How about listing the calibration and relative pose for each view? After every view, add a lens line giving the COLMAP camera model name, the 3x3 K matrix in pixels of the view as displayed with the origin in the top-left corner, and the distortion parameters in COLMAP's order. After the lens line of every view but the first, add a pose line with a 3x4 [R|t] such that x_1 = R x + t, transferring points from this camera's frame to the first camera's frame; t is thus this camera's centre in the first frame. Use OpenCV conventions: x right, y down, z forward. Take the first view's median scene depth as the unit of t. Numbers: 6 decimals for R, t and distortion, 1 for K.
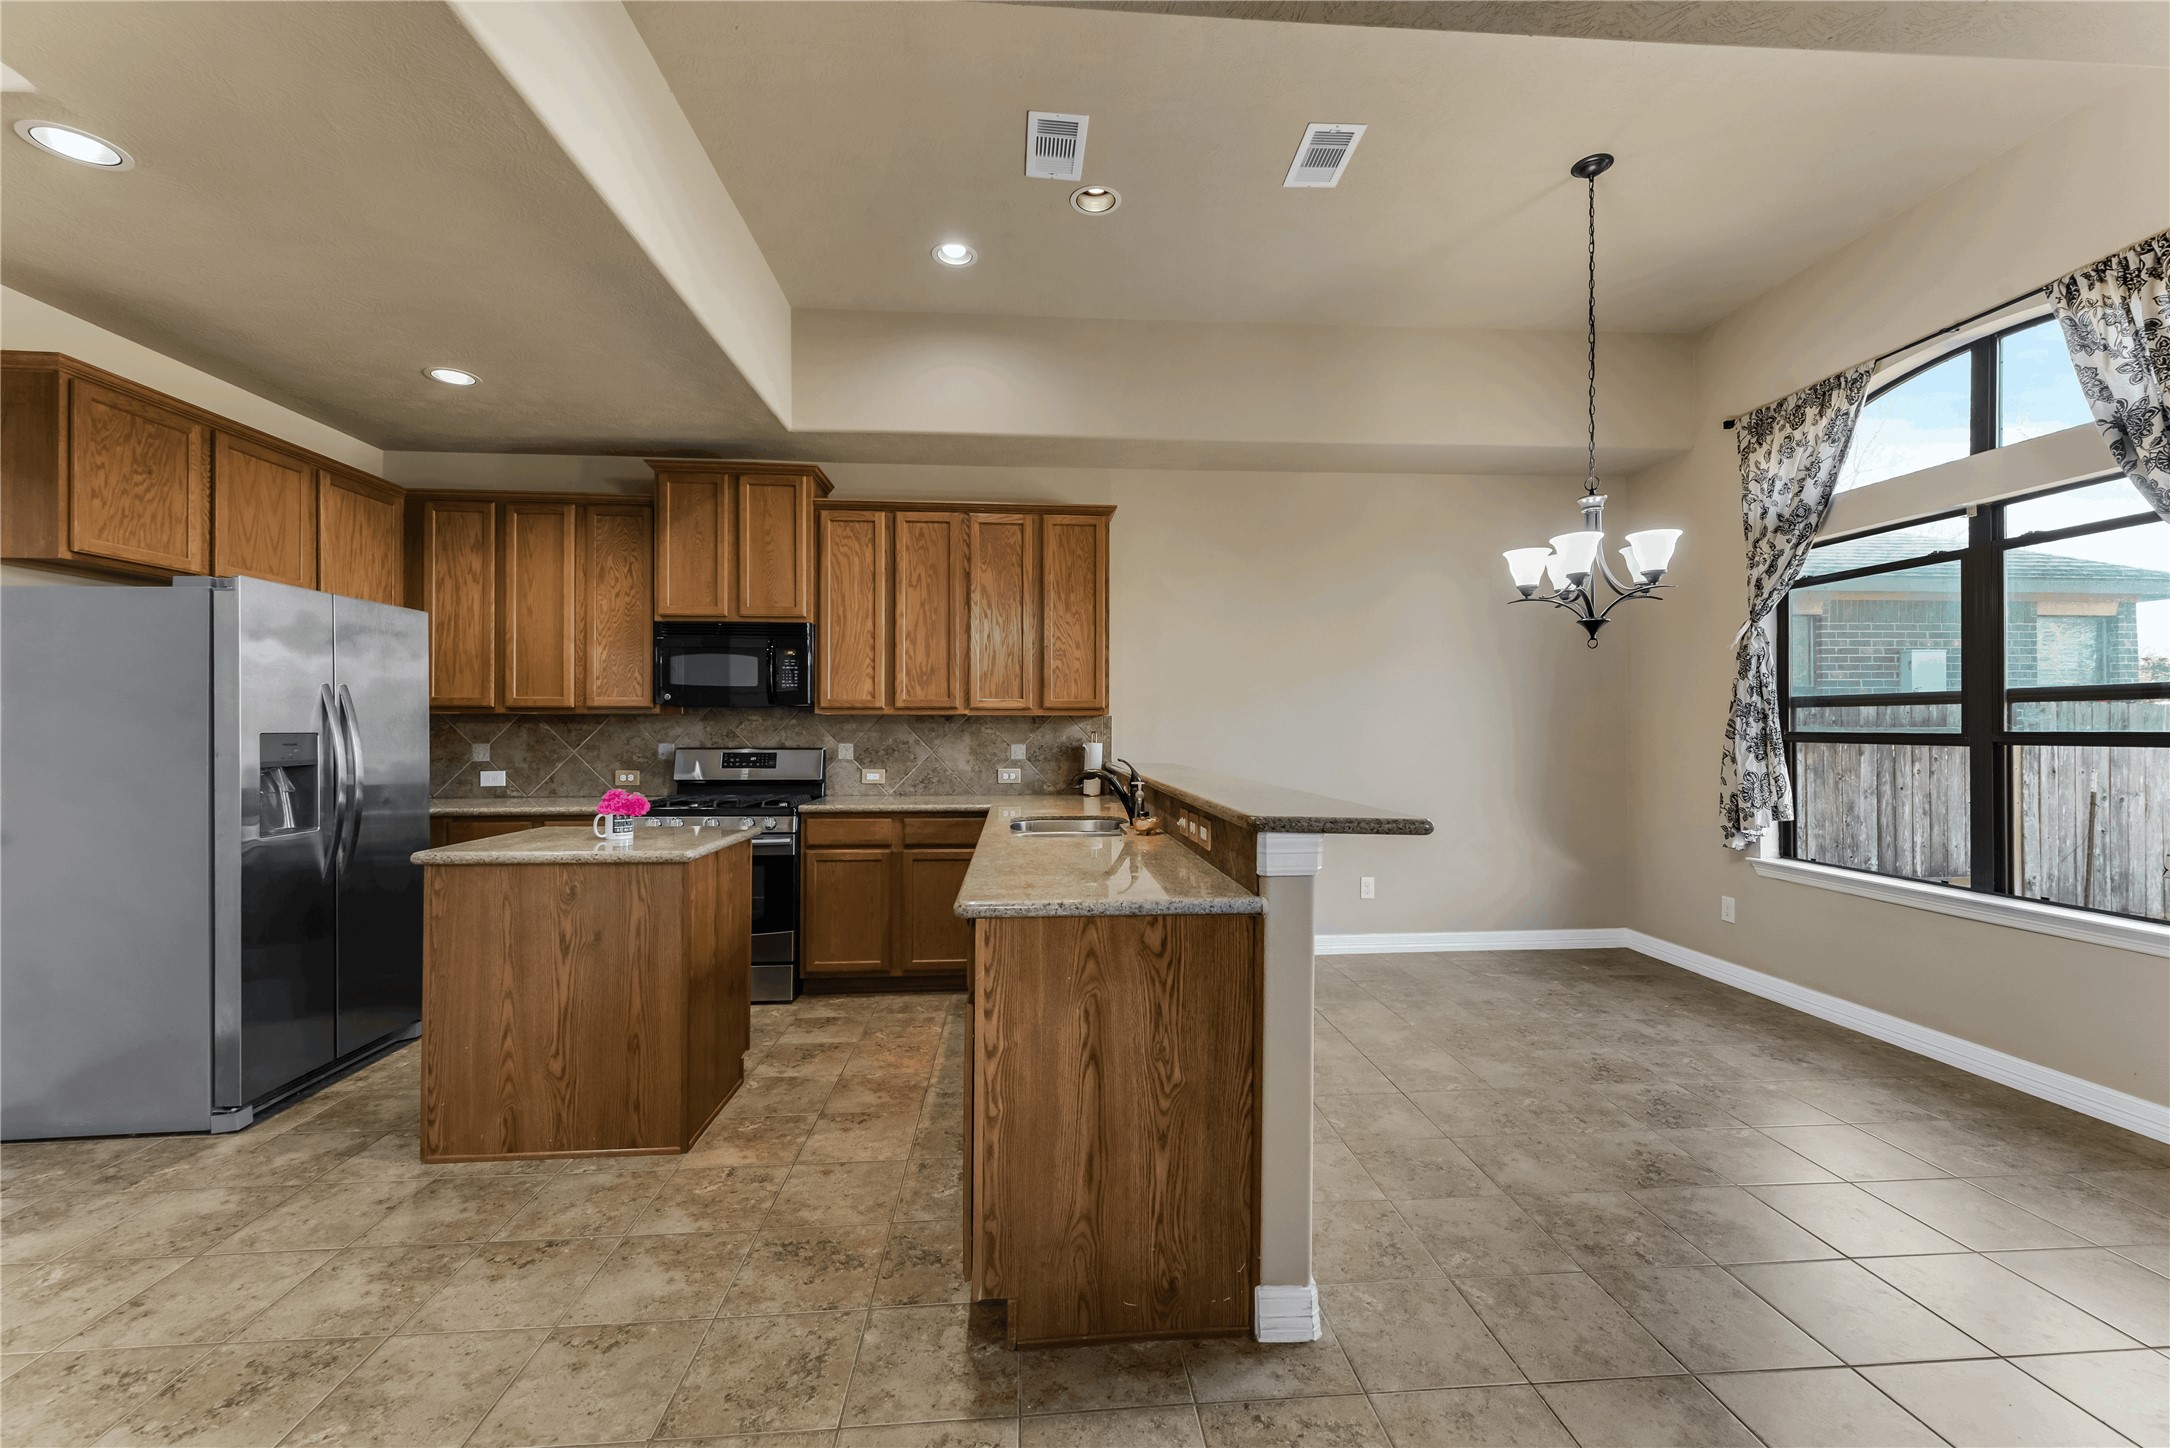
lens RADIAL K [[893.5, 0, 1076.9], [0, 893.5, 723.8], [0, 0, 1]] dist [0.012343, -0.003731]
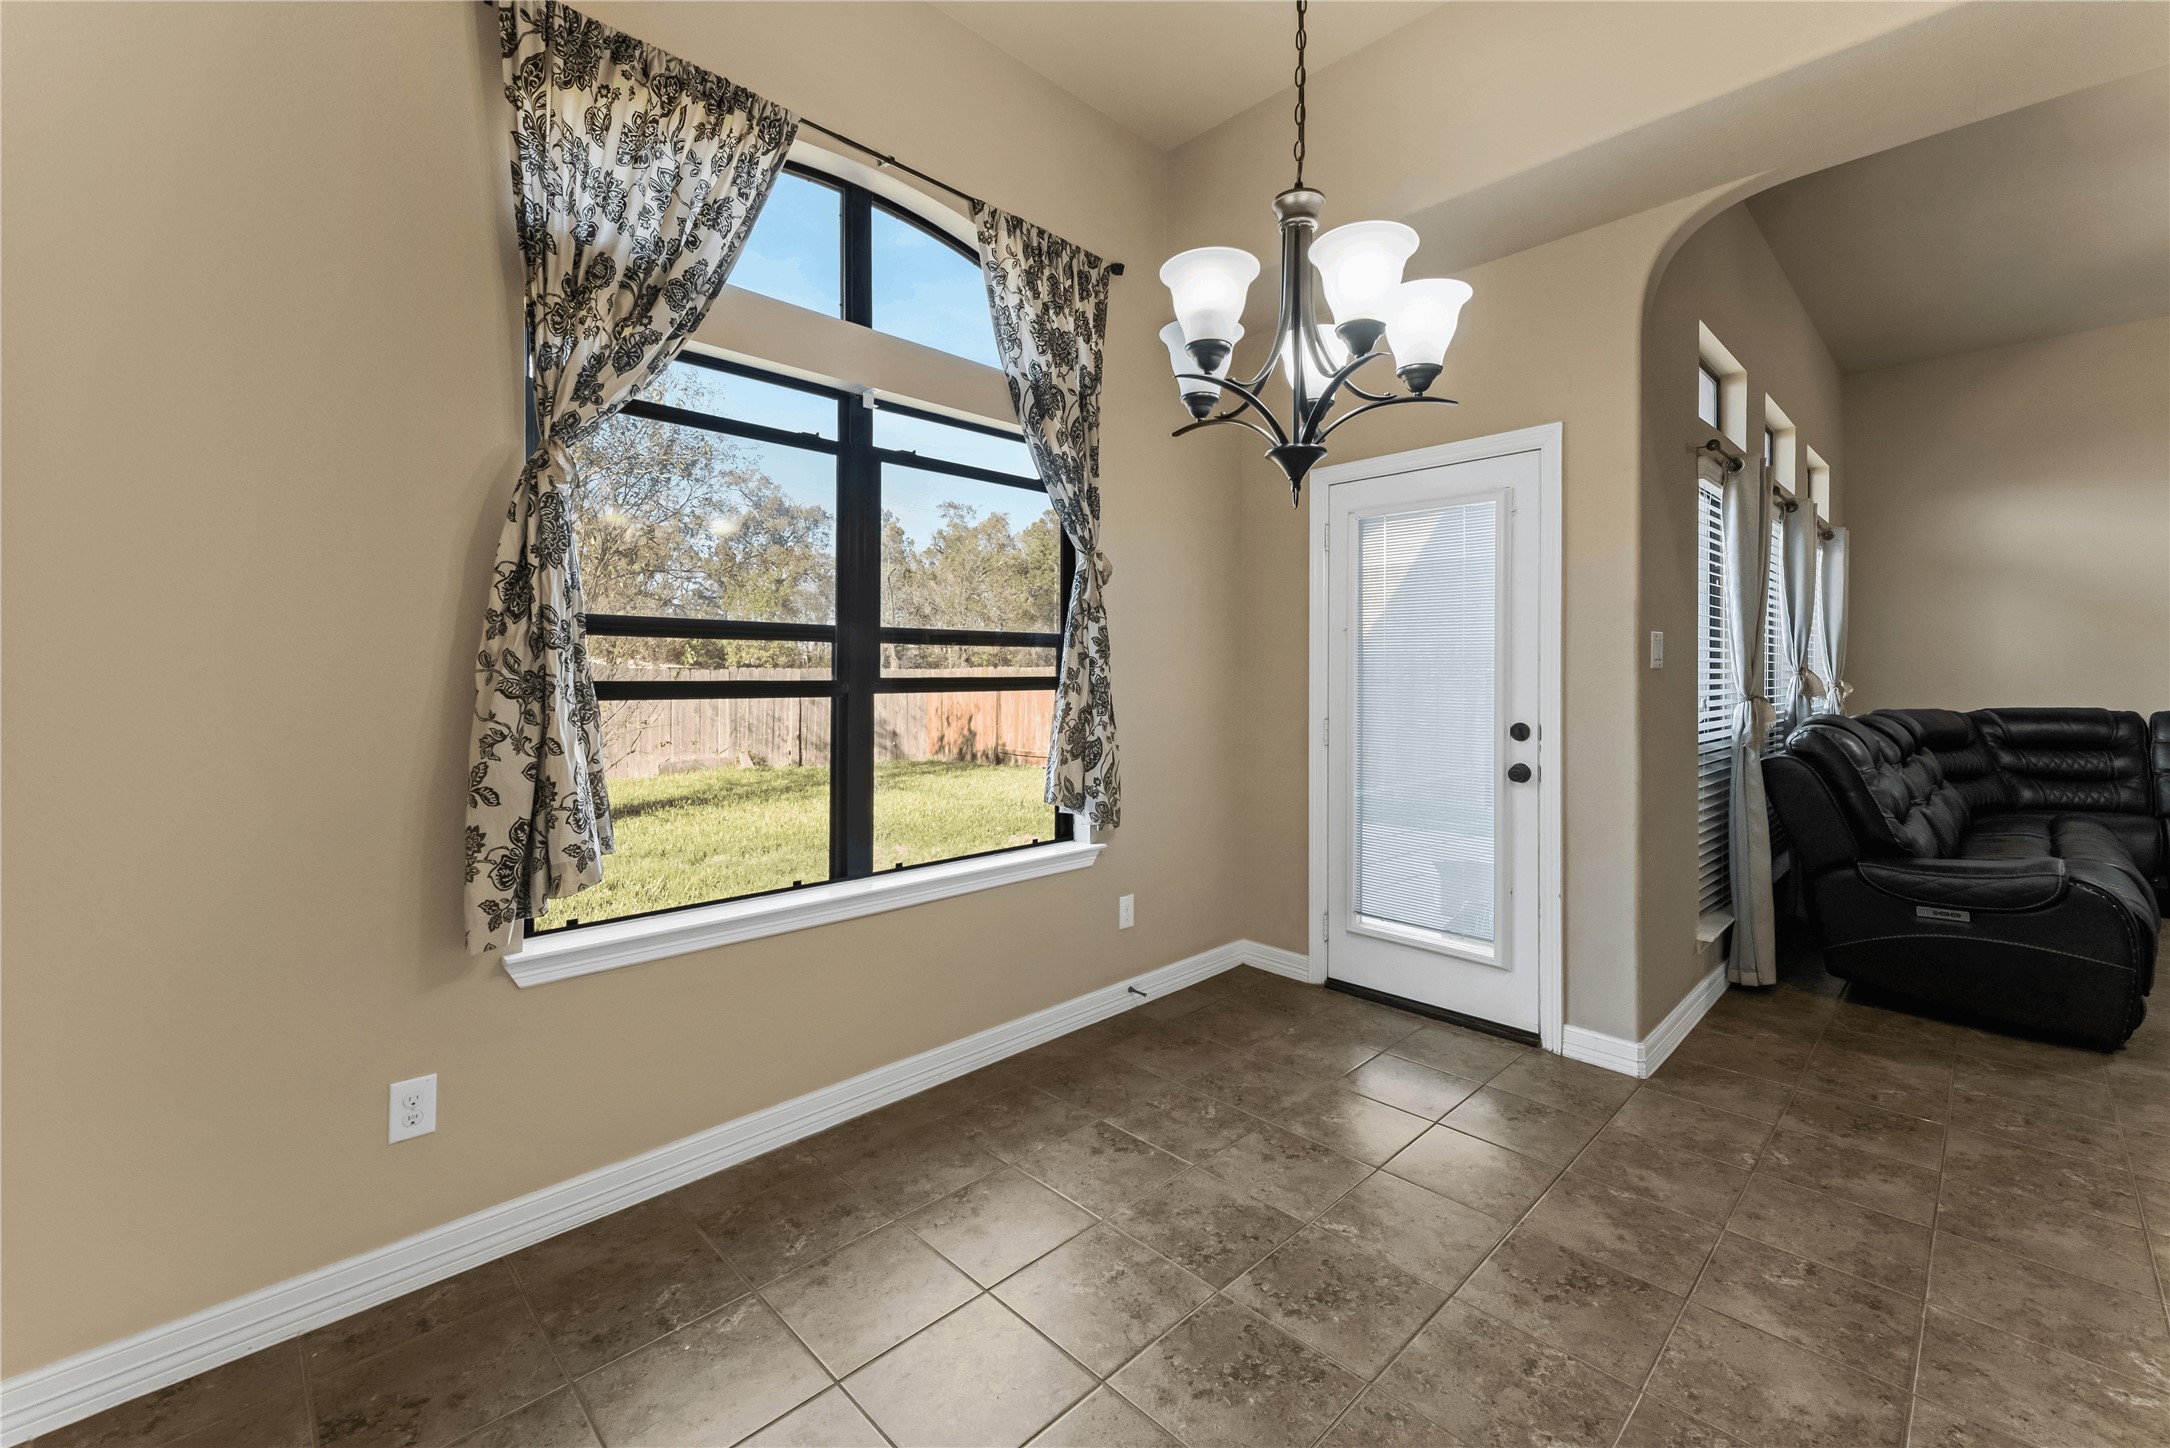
lens RADIAL K [[893.5, 0, 1066.5], [0, 893.5, 675.3], [0, 0, 1]] dist [0.012343, -0.003731]
pose [[-0.649797, -0.001152, 0.760107, 0.236044], [-0.002435, 0.999997, -0.000566, 0.005139], [-0.760104, -0.002219, -0.649798, 1.171845]]
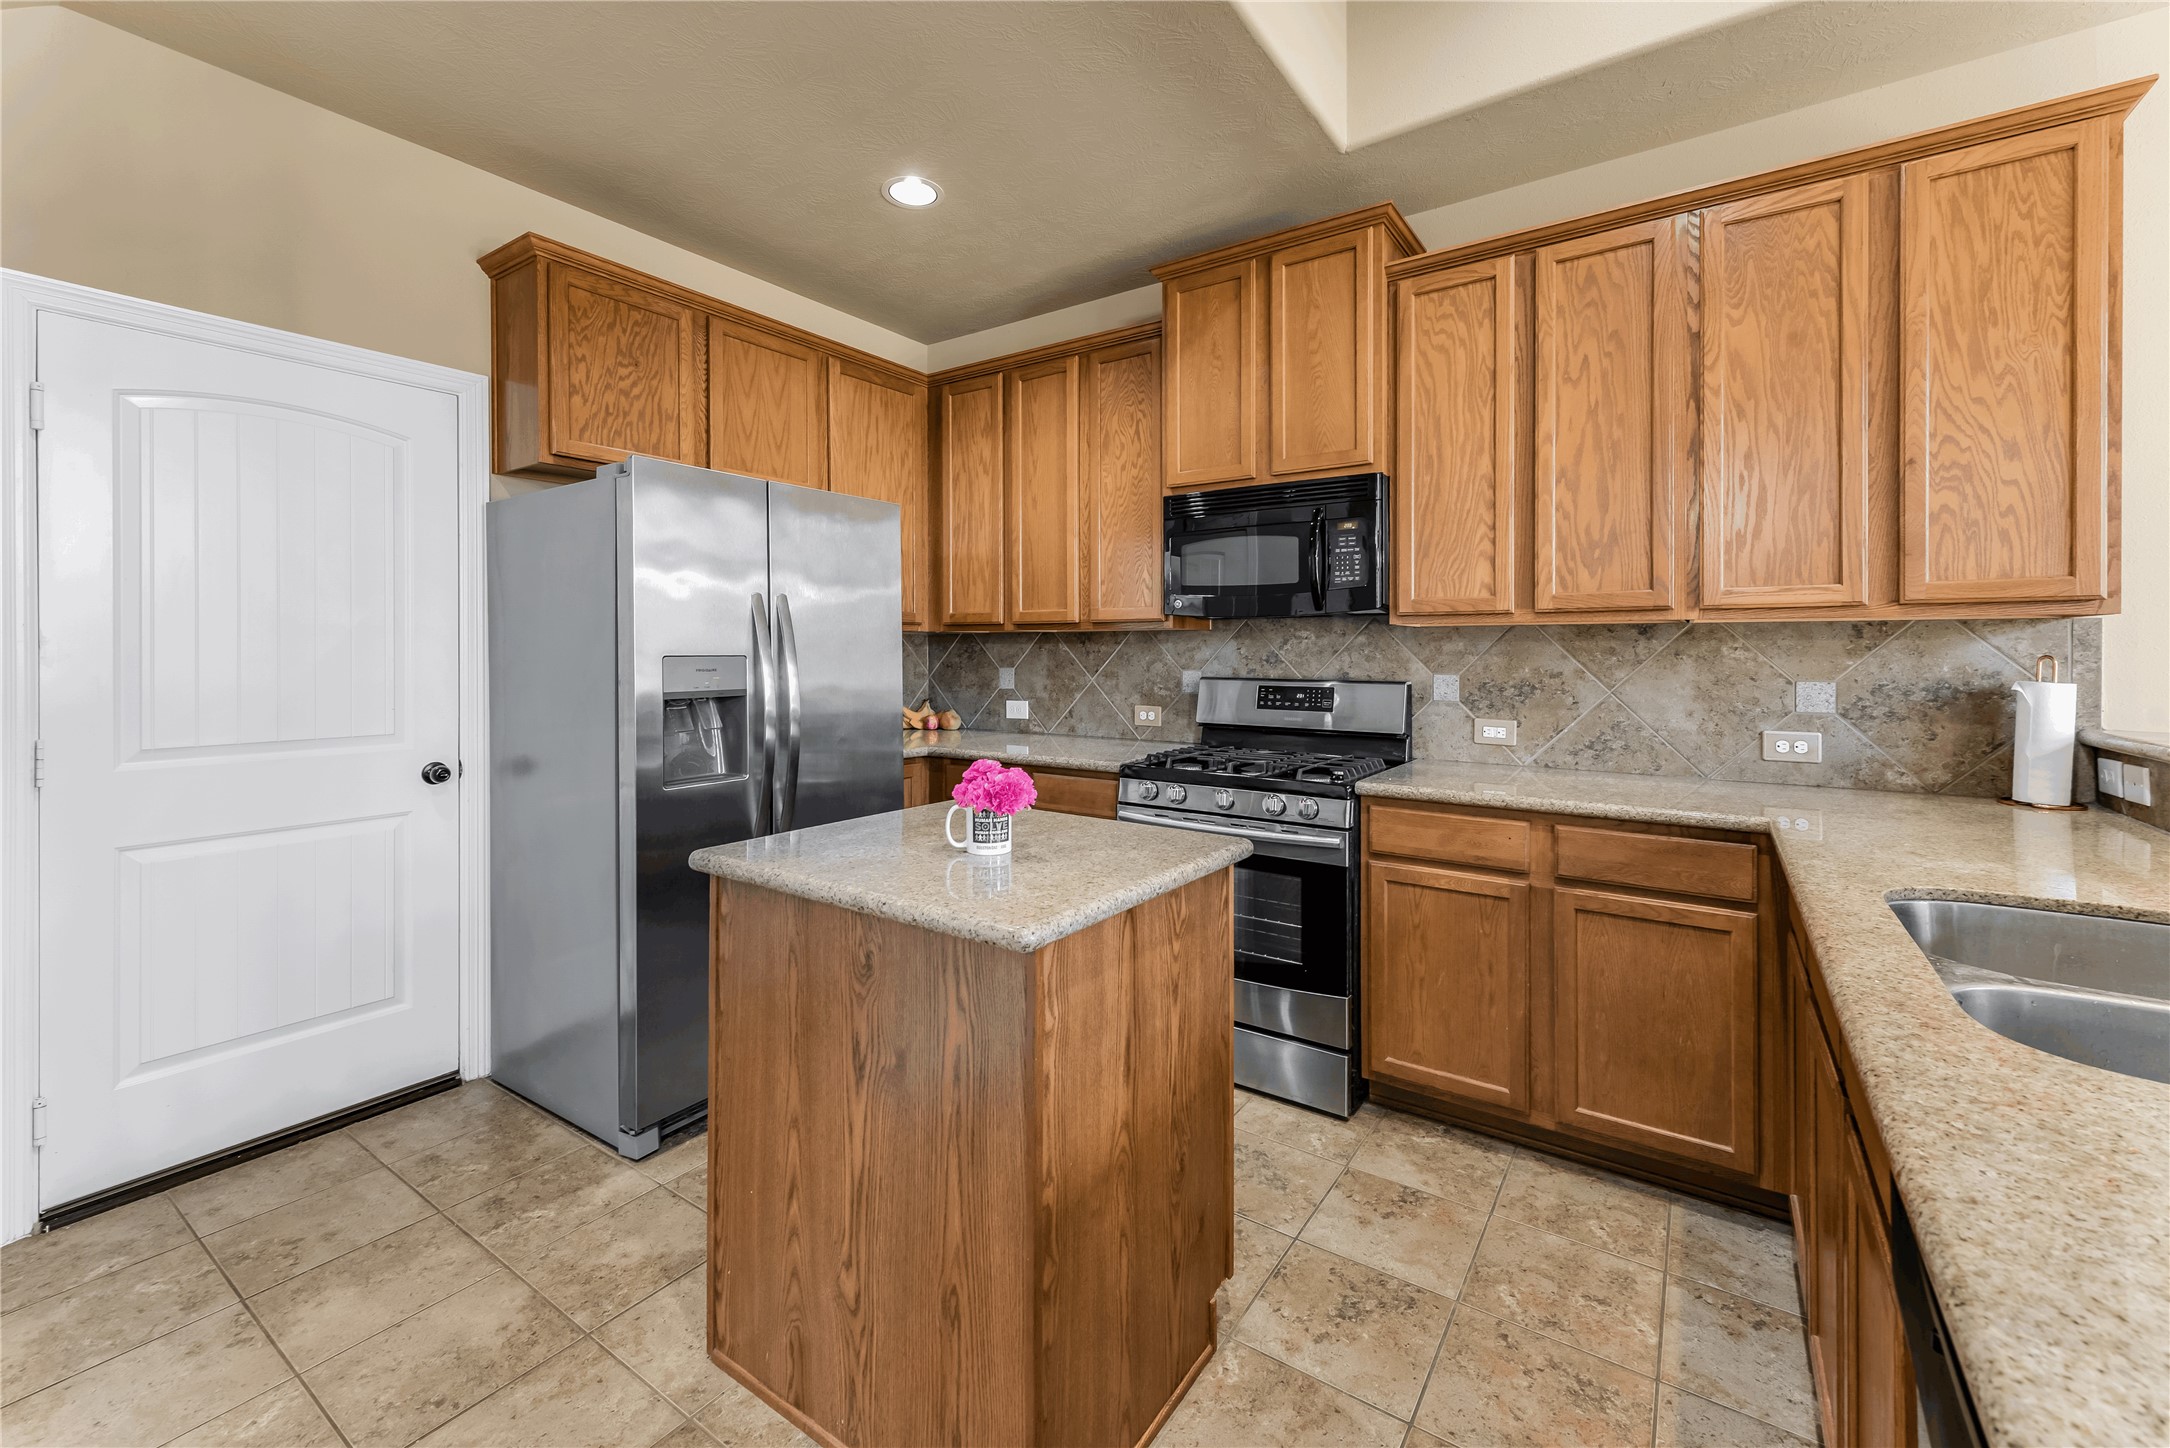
lens RADIAL K [[893.5, 0, 1108.7], [0, 893.5, 647.3], [0, 0, 1]] dist [0.012343, -0.003731]
pose [[0.799243, -0.002684, -0.601002, -0.107940], [0.003961, 0.999992, 0.000802, 0.003303], [0.600995, -0.003022, 0.799247, 0.527489]]
